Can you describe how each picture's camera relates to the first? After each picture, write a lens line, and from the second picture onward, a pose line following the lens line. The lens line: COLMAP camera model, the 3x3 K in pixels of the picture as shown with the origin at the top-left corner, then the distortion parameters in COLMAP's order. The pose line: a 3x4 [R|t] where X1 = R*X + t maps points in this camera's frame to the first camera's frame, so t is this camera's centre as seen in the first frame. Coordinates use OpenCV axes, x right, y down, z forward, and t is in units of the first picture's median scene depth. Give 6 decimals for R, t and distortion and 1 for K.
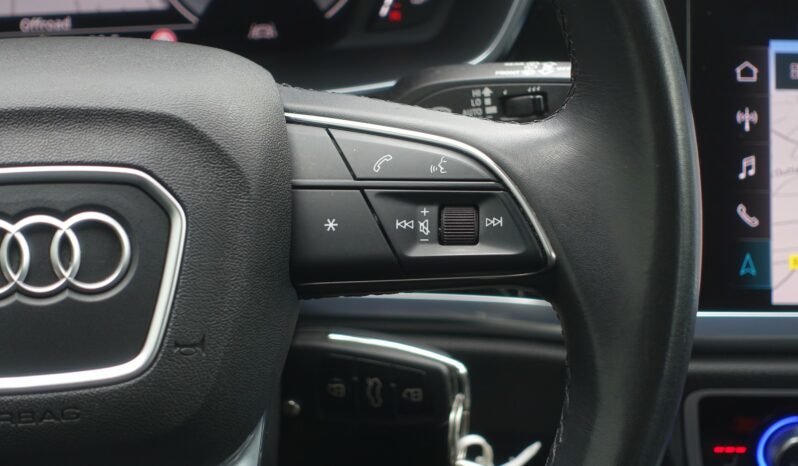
lens RADIAL K [[1672.8, 0, 398.9], [0, 1672.8, 227.8], [0, 0, 1]] dist [-0.127667, 0.000000]
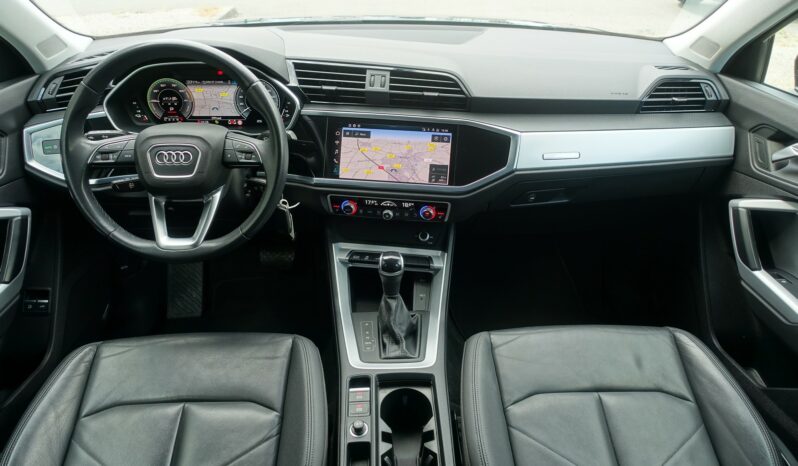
lens RADIAL K [[543.9, 0, 403.5], [0, 543.9, 230.2], [0, 0, 1]] dist [-0.008916, 0.001667]
pose [[0.992137, 0.063646, -0.107762, 0.628072], [-0.053000, 0.993682, 0.098926, 0.029583], [0.113378, -0.092436, 0.989243, -0.707481]]
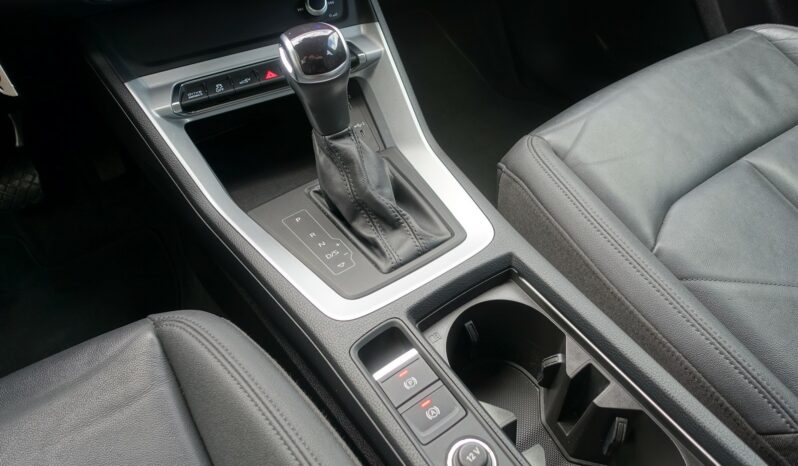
lens RADIAL K [[543.9, 0, 399.2], [0, 543.9, 226.9], [0, 0, 1]] dist [-0.008916, 0.001667]
pose [[0.909017, -0.331244, 0.252912, 0.276878], [0.230814, 0.905429, 0.356263, 0.275087], [-0.347004, -0.265474, 0.899506, 0.226210]]
